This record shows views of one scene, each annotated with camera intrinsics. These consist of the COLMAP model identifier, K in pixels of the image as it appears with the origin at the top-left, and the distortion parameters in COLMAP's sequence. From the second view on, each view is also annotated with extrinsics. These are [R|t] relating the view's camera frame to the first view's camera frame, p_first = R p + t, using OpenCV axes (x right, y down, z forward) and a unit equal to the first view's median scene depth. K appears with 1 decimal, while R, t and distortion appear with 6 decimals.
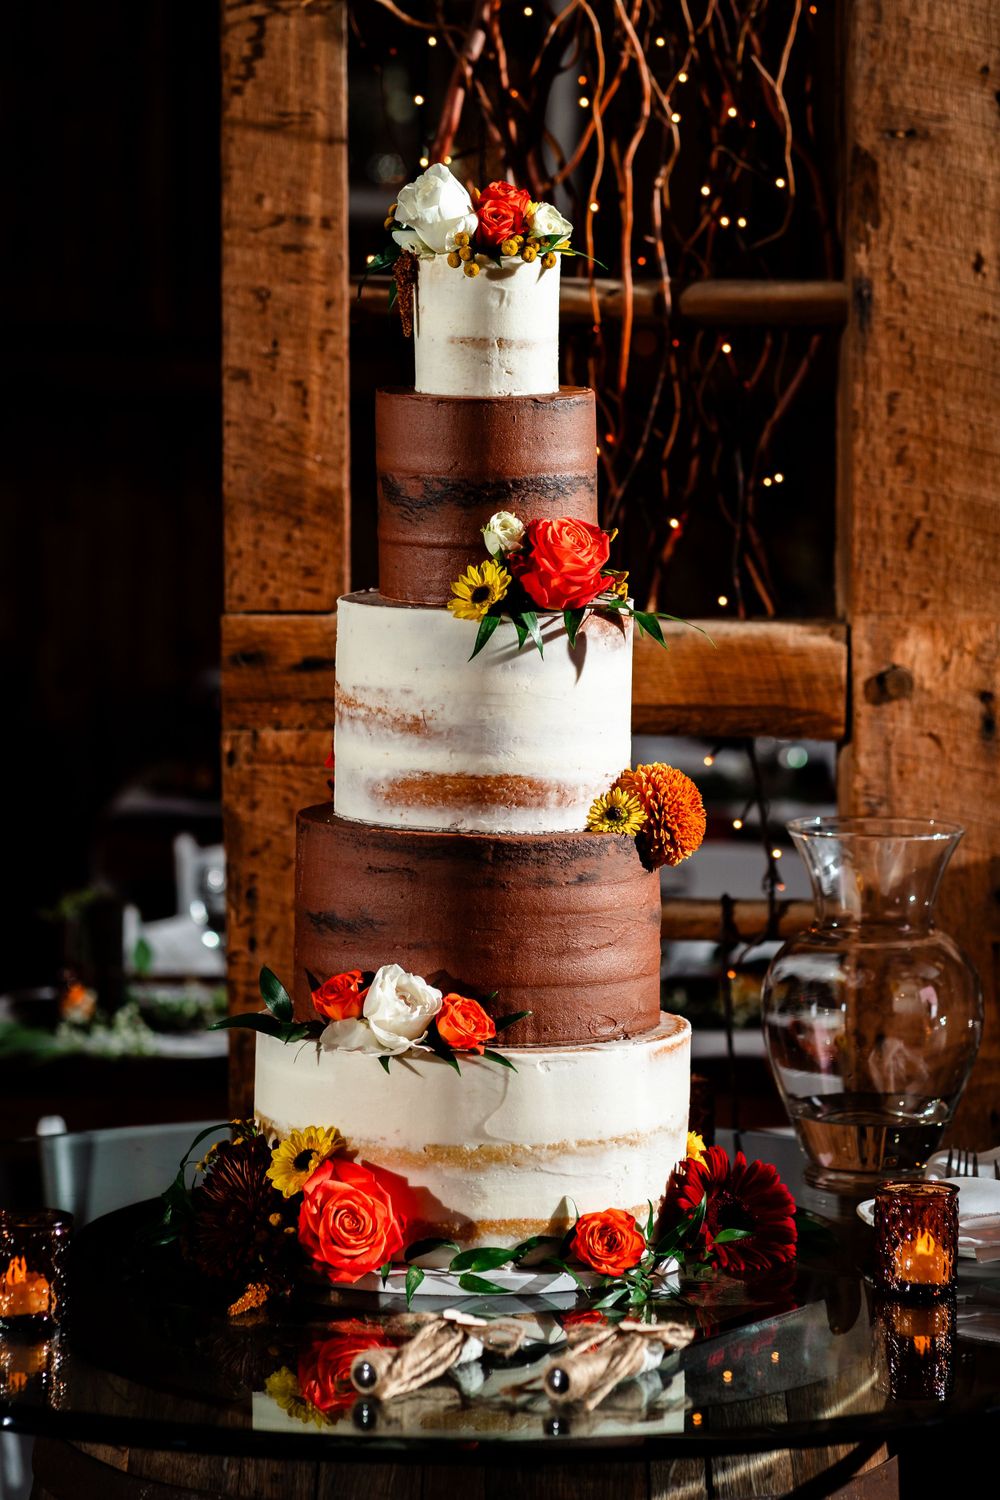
lens RADIAL K [[3687.0, 0, 500.5], [0, 3687.0, 750.5], [0, 0, 1]] dist [0.077178, 0.000000]
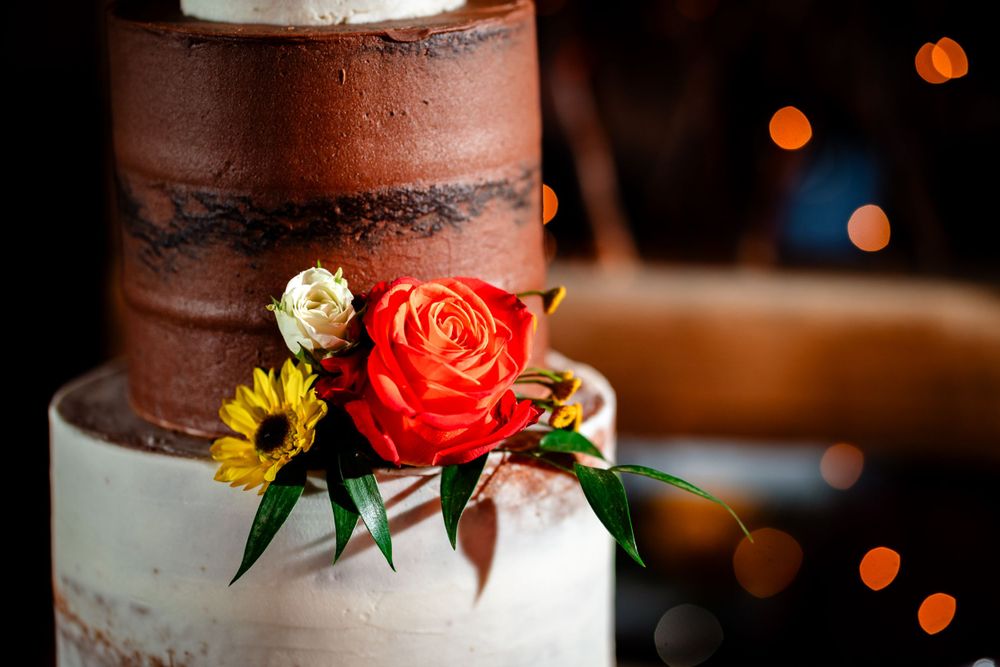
lens RADIAL K [[2458.0, 0, 499.2], [0, 2458.0, 332.4], [0, 0, 1]] dist [0.077178, 0.000000]
pose [[0.990100, 0.017670, -0.139246, 0.070690], [-0.001992, 0.993714, 0.111935, -0.092716], [0.140349, -0.110550, 0.983911, 0.677453]]
